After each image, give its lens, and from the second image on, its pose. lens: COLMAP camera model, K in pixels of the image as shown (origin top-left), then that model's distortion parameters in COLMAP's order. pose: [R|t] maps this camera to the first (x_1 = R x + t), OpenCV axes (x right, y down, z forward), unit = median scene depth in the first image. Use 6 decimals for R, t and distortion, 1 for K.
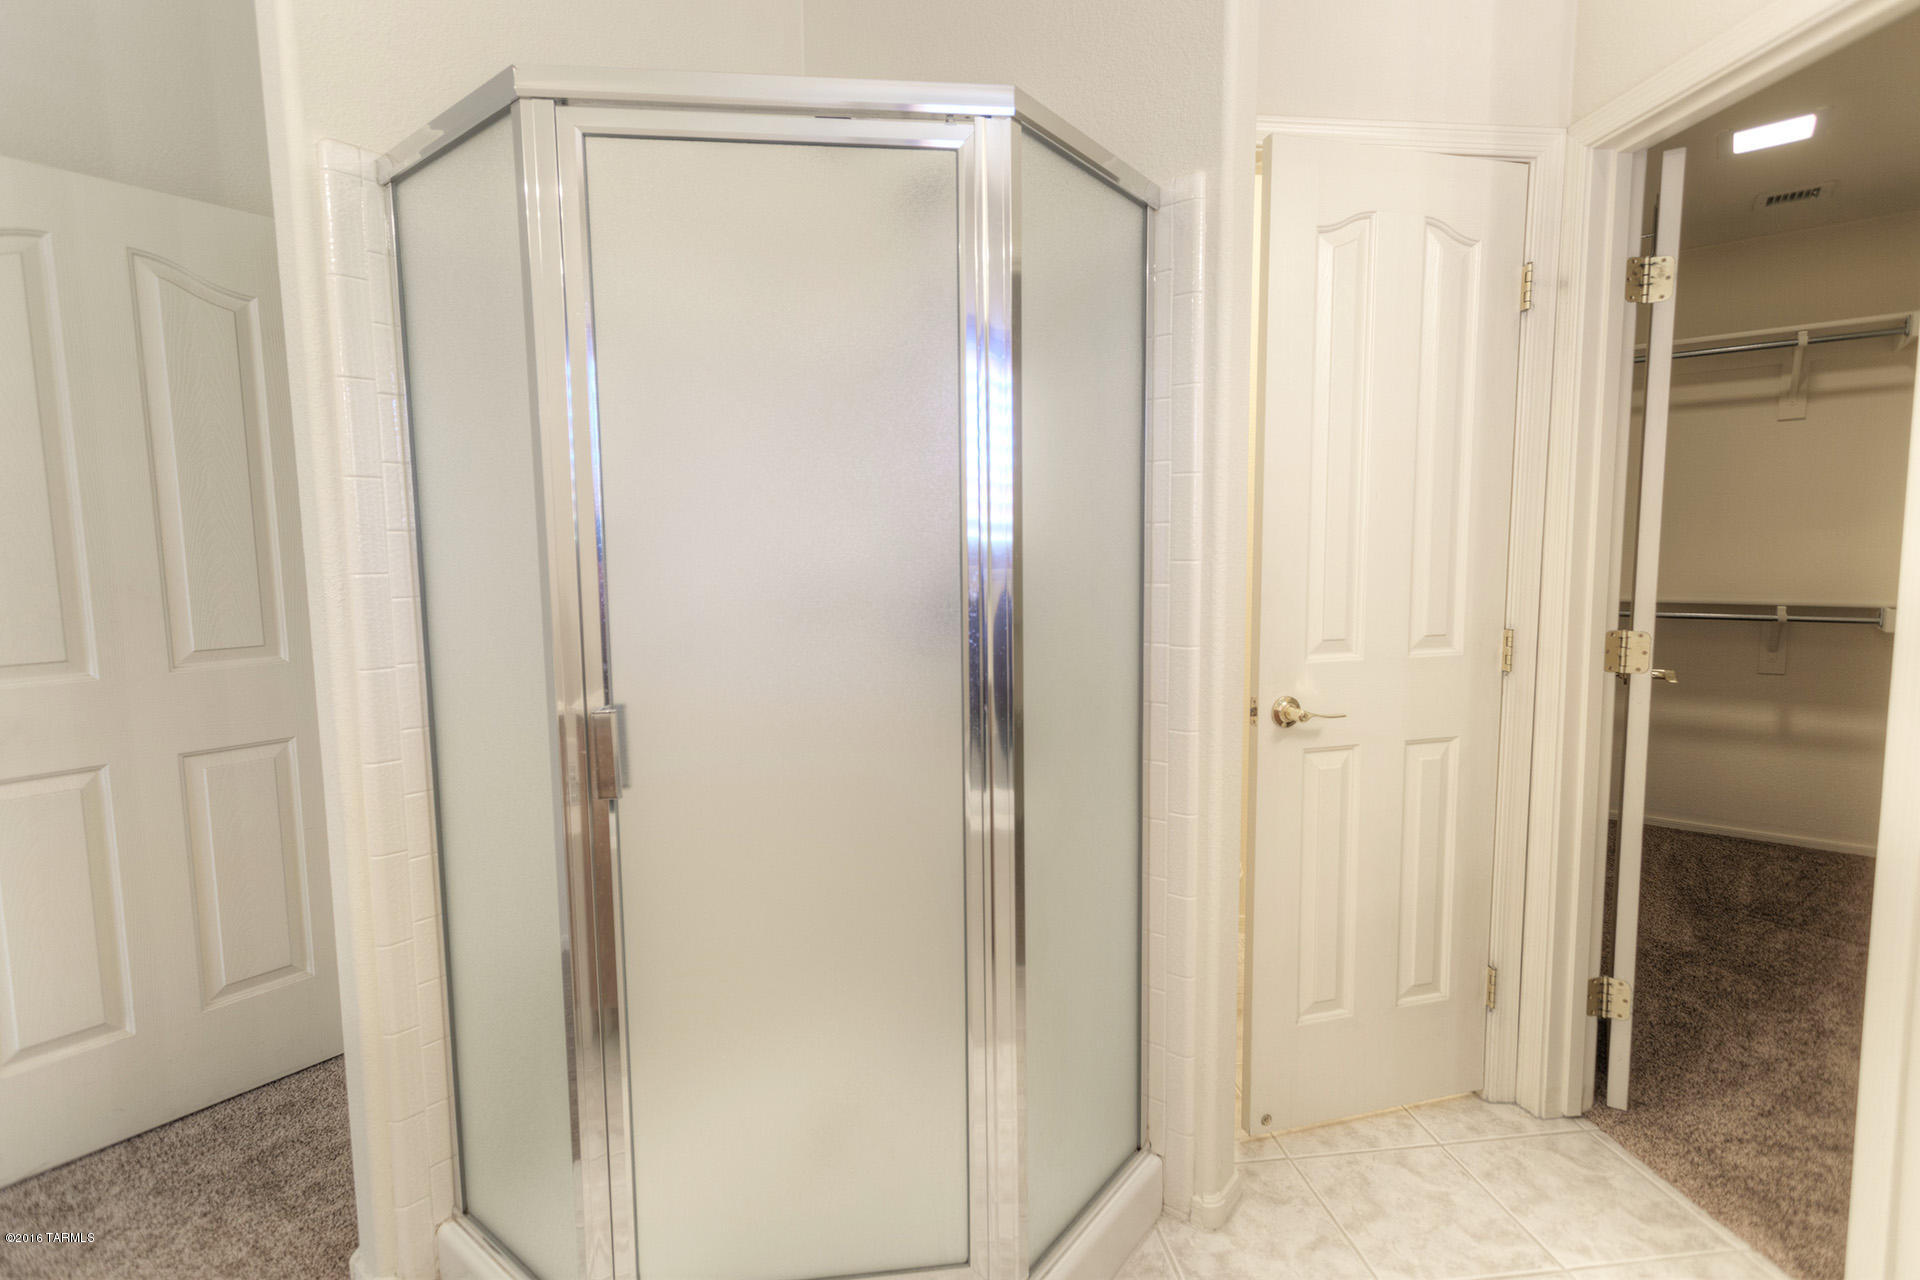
lens RADIAL K [[903.3, 0, 953.7], [0, 903.3, 637.9], [0, 0, 1]] dist [0.006924, 0.001469]
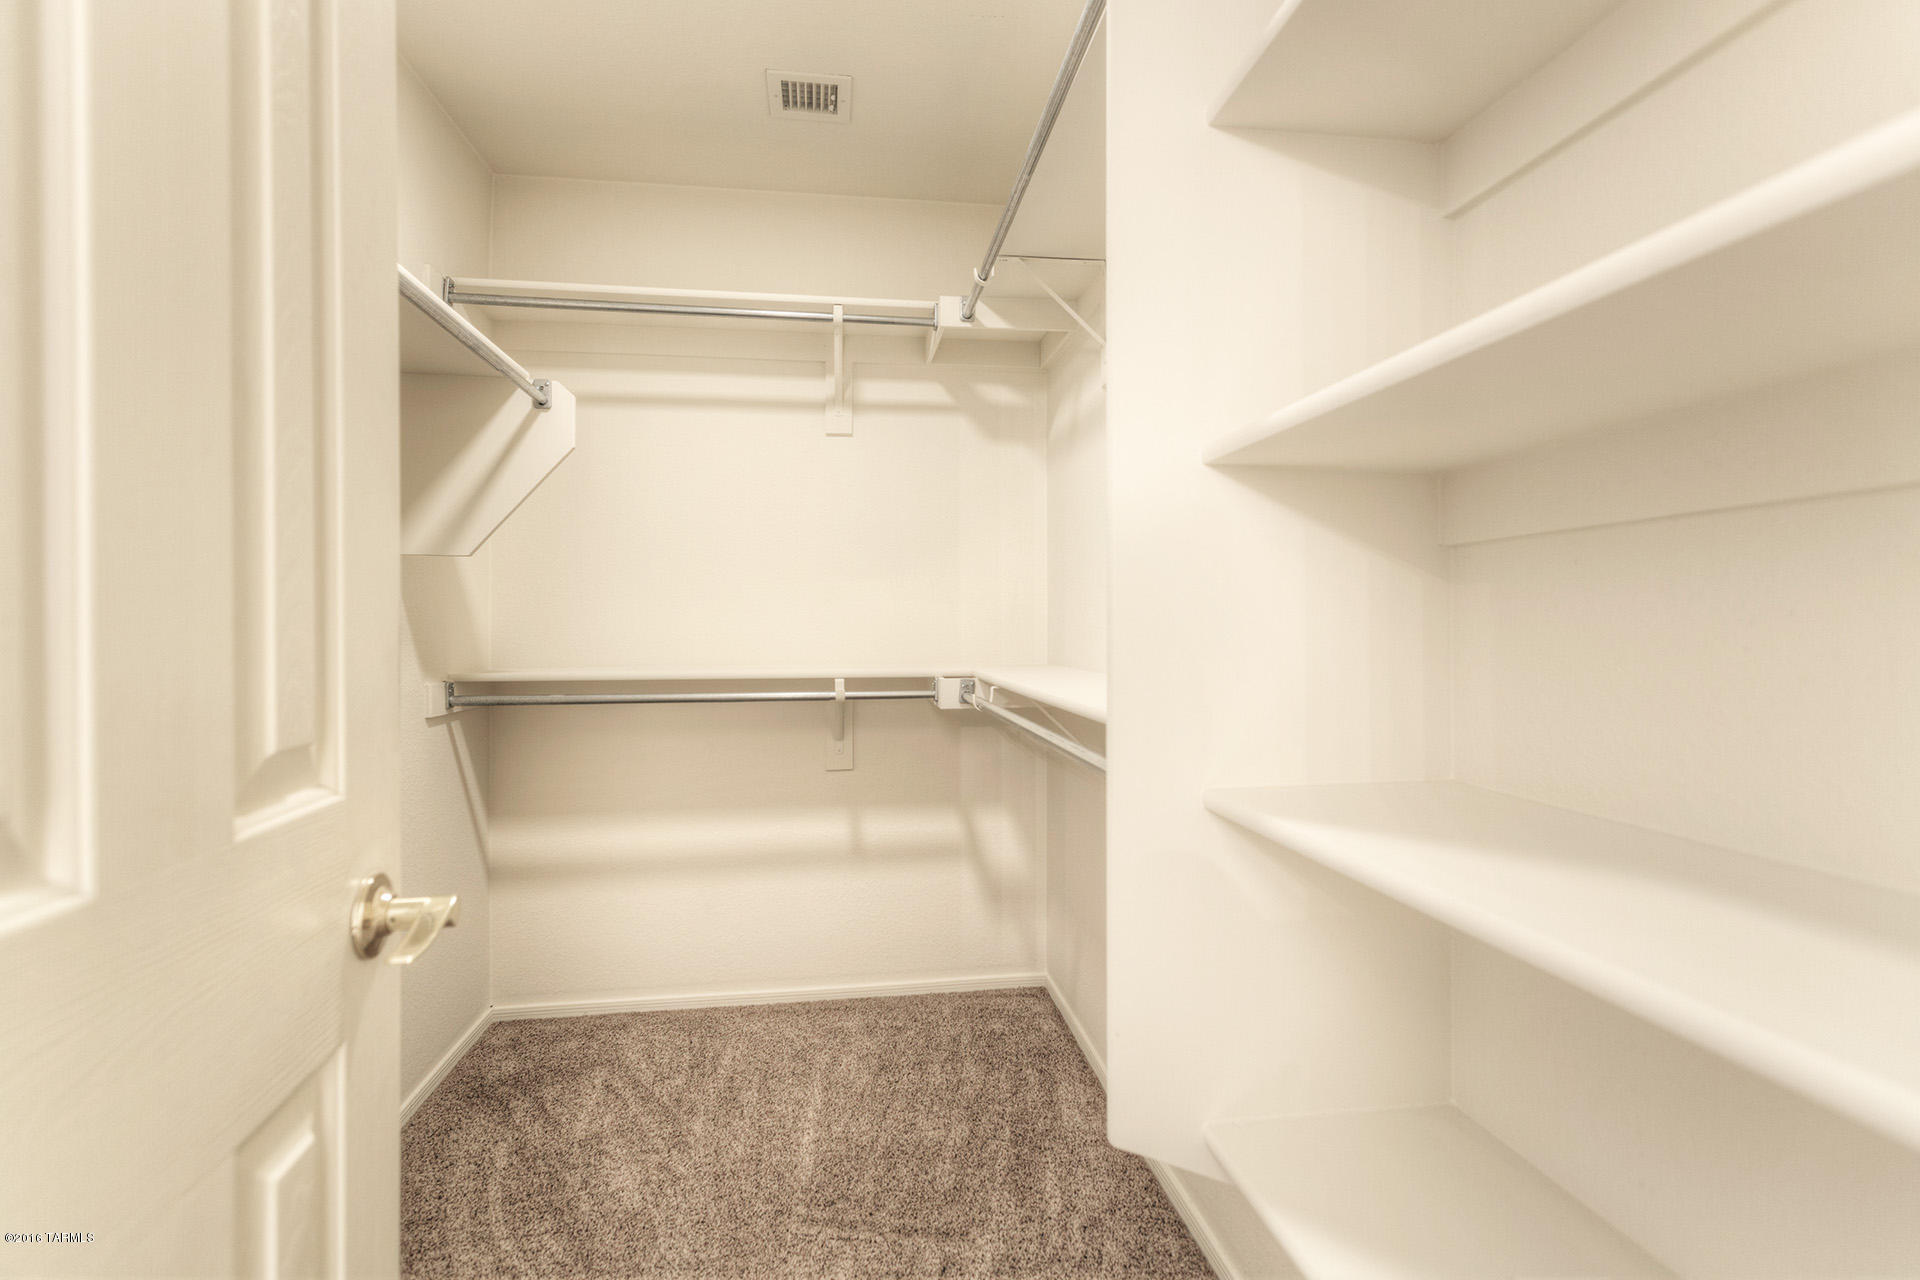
lens RADIAL K [[903.3, 0, 958.3], [0, 903.3, 638.5], [0, 0, 1]] dist [0.006924, 0.001469]
pose [[0.685638, 0.010234, 0.727870, 0.447505], [0.063166, 0.995293, -0.073494, -0.007972], [-0.725197, 0.096367, 0.681765, 0.435121]]
